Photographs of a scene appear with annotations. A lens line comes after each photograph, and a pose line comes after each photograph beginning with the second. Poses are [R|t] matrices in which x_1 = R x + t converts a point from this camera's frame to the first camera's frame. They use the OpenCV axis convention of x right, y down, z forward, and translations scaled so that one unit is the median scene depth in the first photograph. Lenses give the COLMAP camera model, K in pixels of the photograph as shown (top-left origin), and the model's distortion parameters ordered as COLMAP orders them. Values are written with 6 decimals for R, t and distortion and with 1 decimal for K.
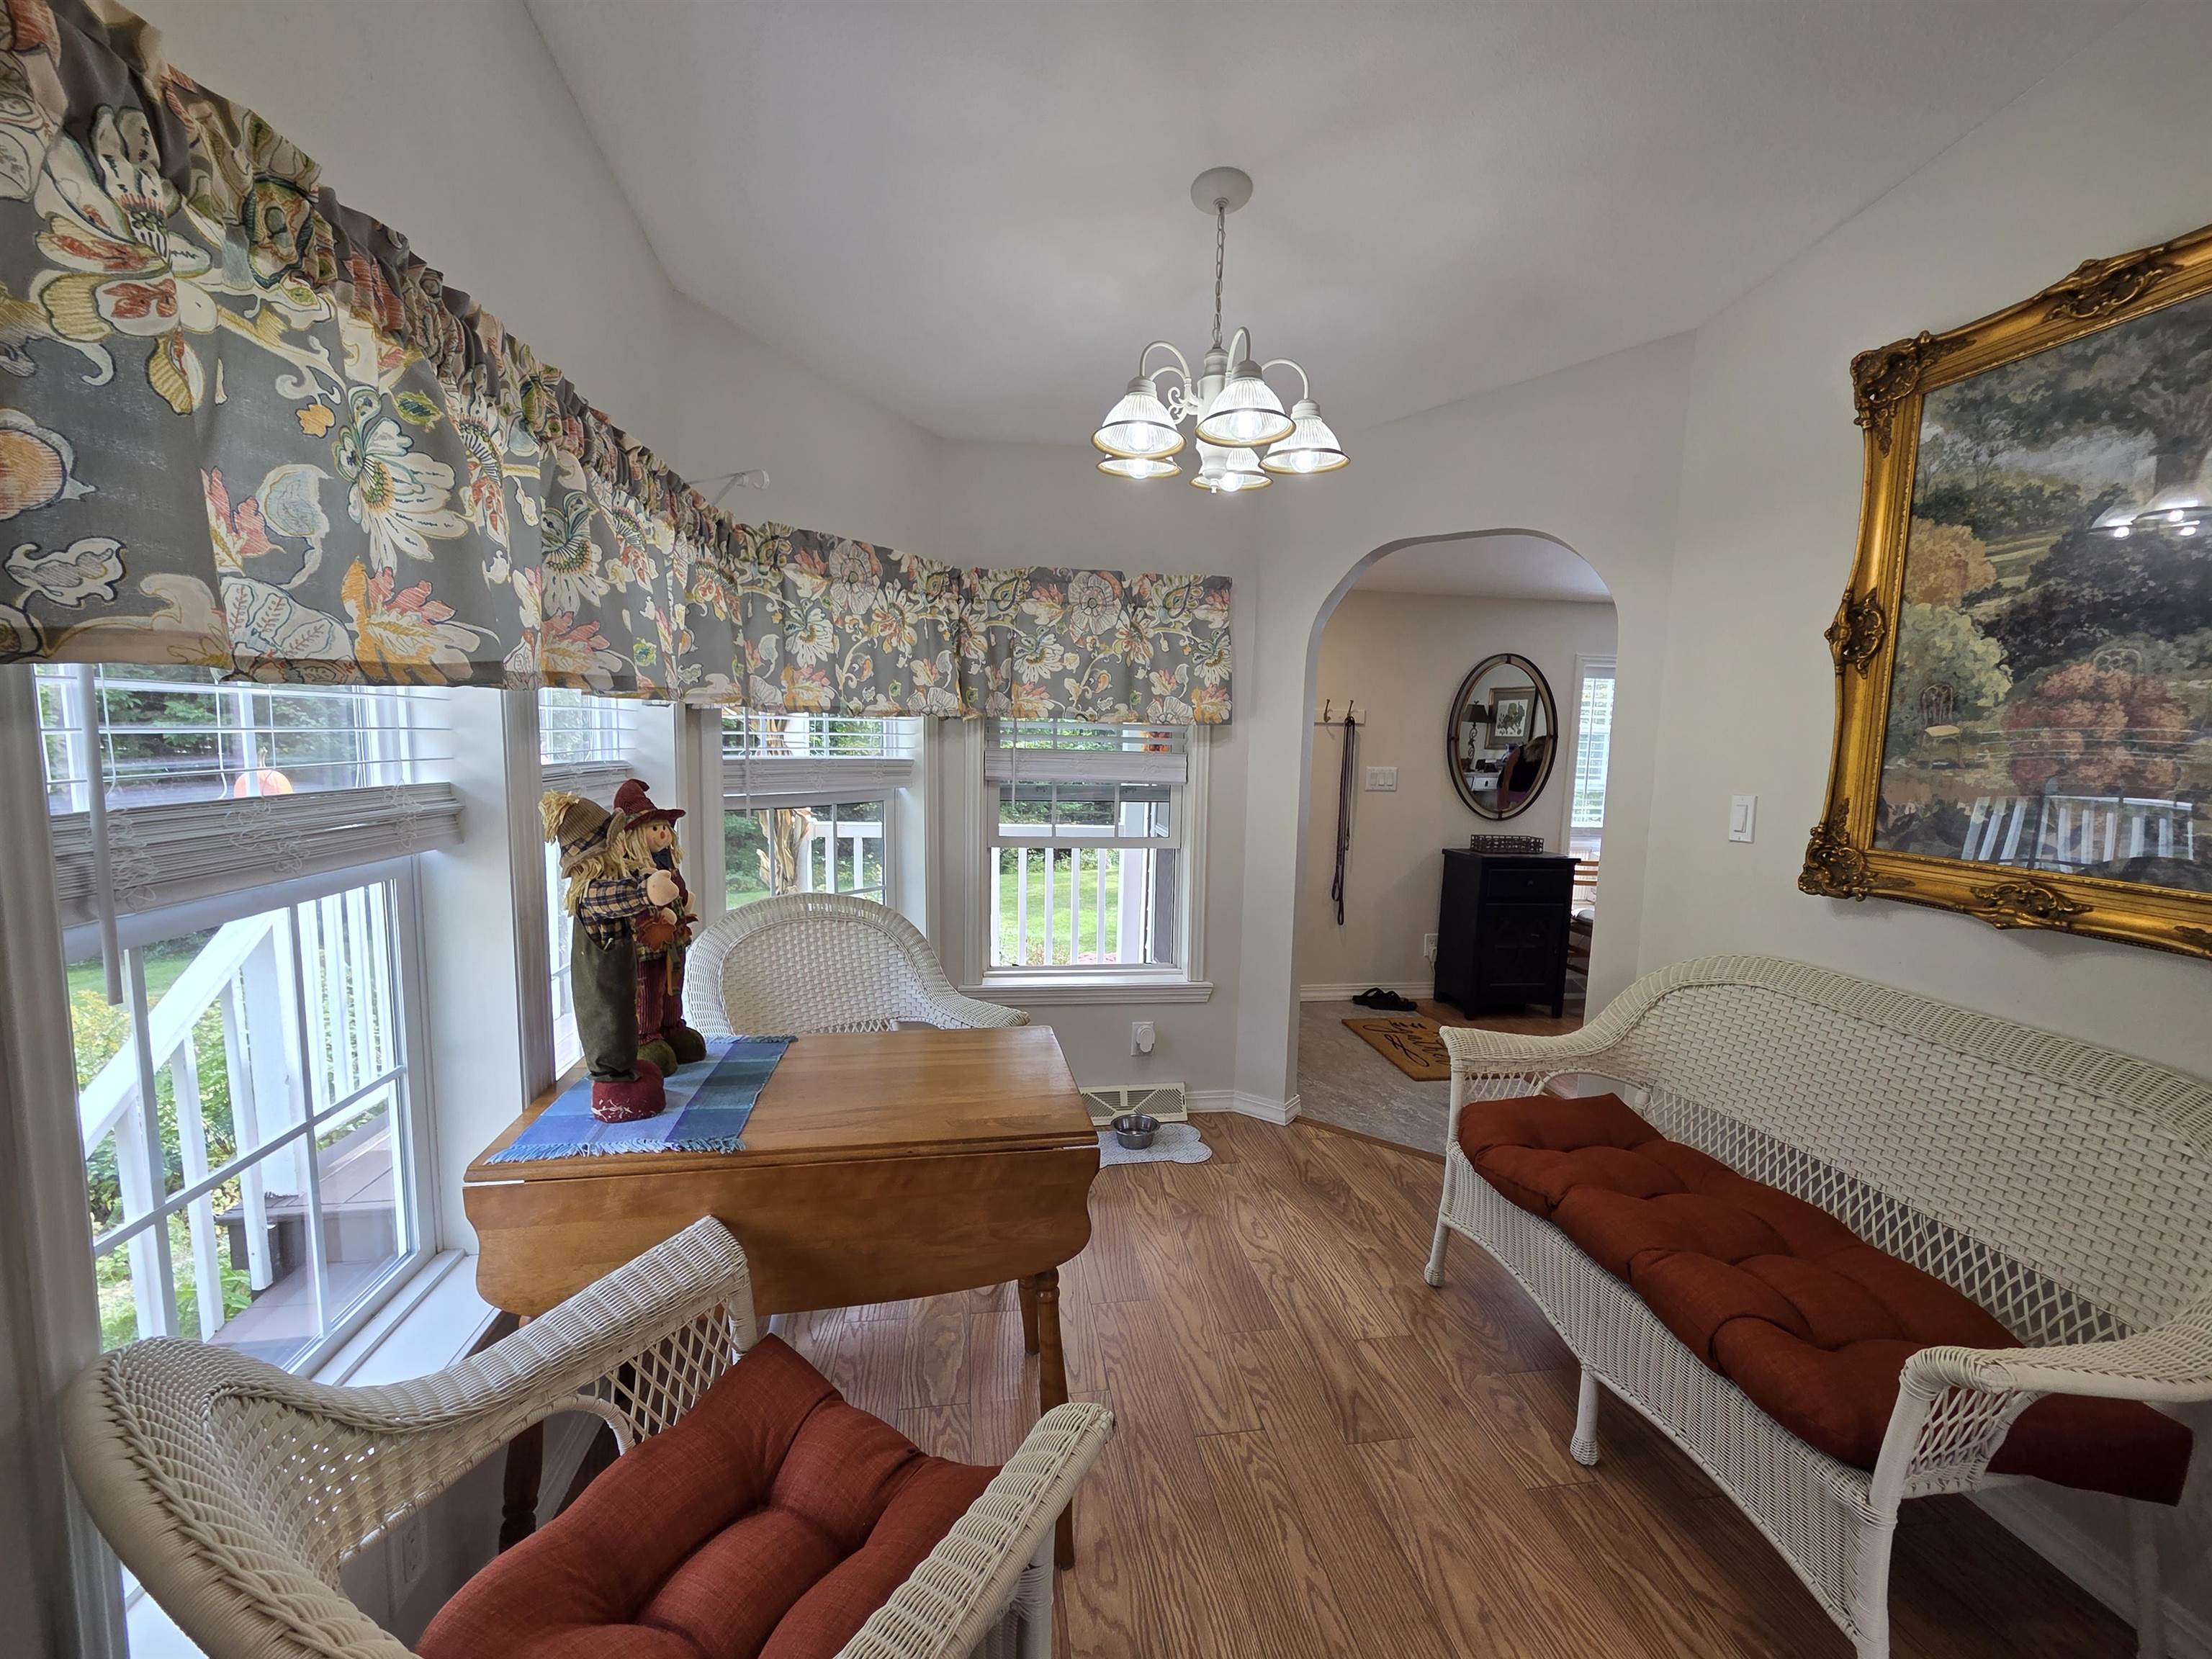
lens RADIAL K [[912.7, 0, 1115.9], [0, 912.7, 831.6], [0, 0, 1]] dist [0.003498, -0.000326]
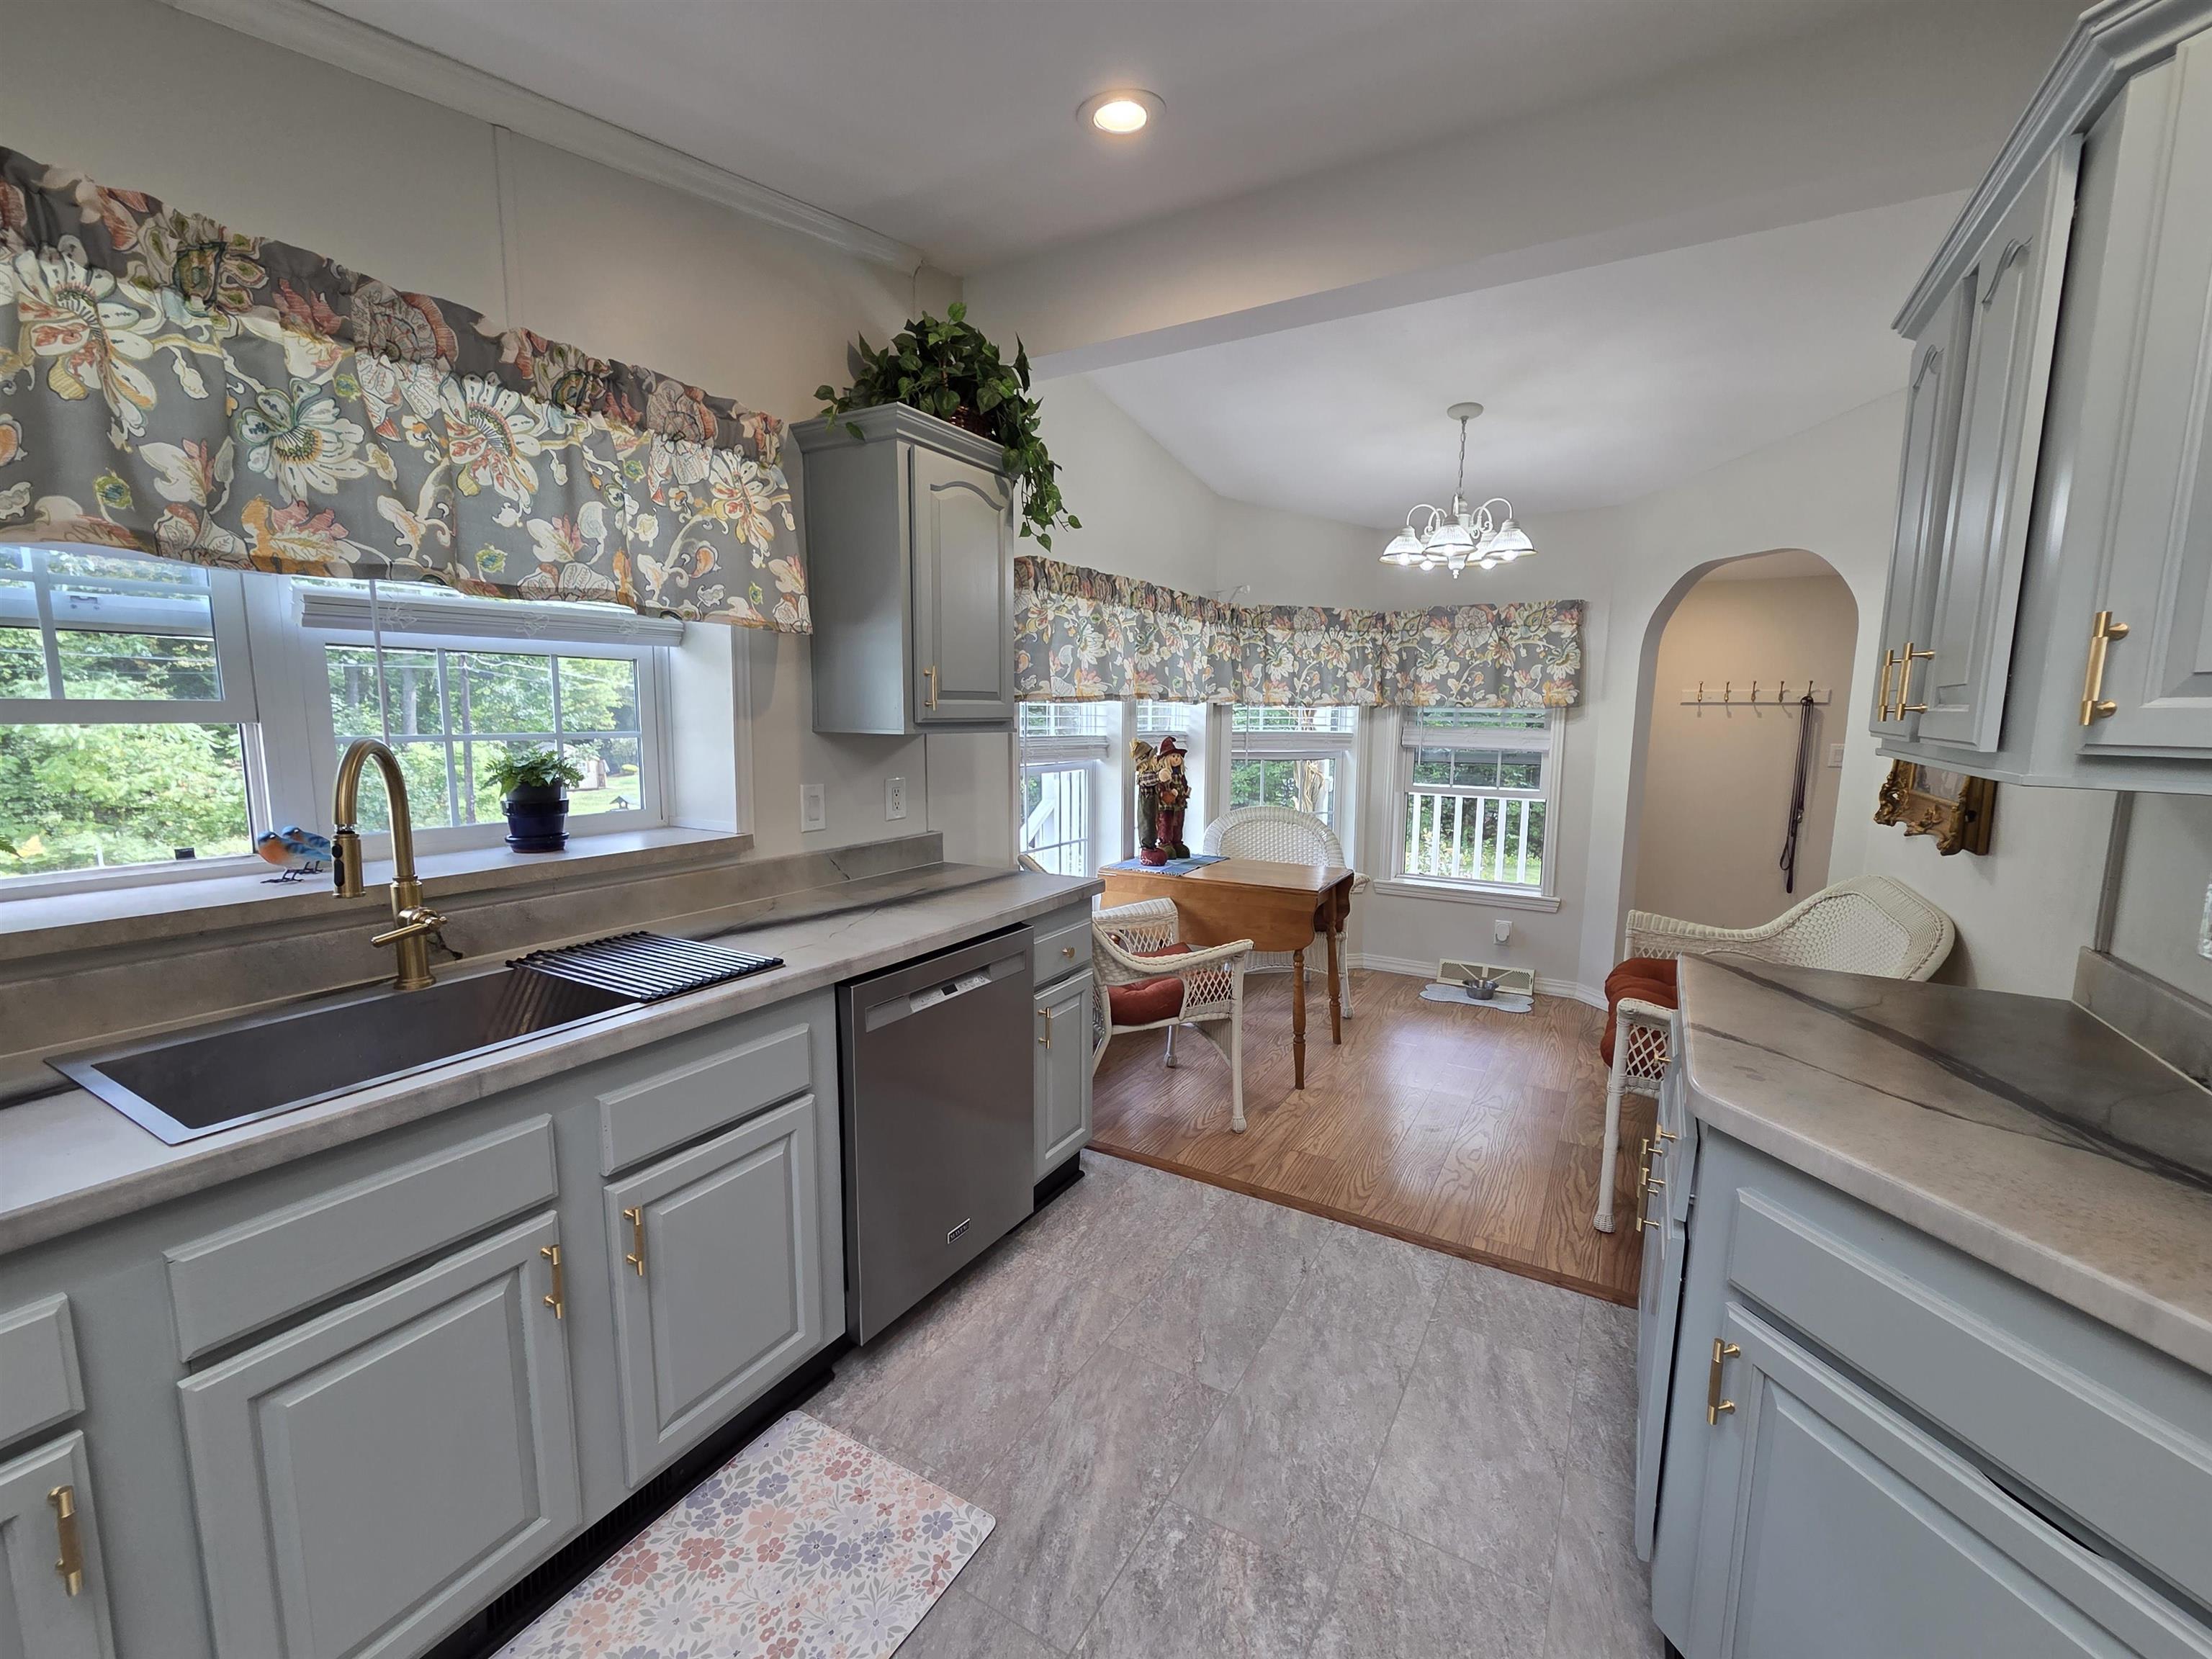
lens RADIAL K [[912.7, 0, 1104.5], [0, 912.7, 829.4], [0, 0, 1]] dist [0.003498, -0.000326]
pose [[0.768365, 0.065068, -0.636696, 0.530541], [-0.059171, 0.997780, 0.030562, 0.074074], [0.637271, 0.014191, 0.770509, -0.569198]]
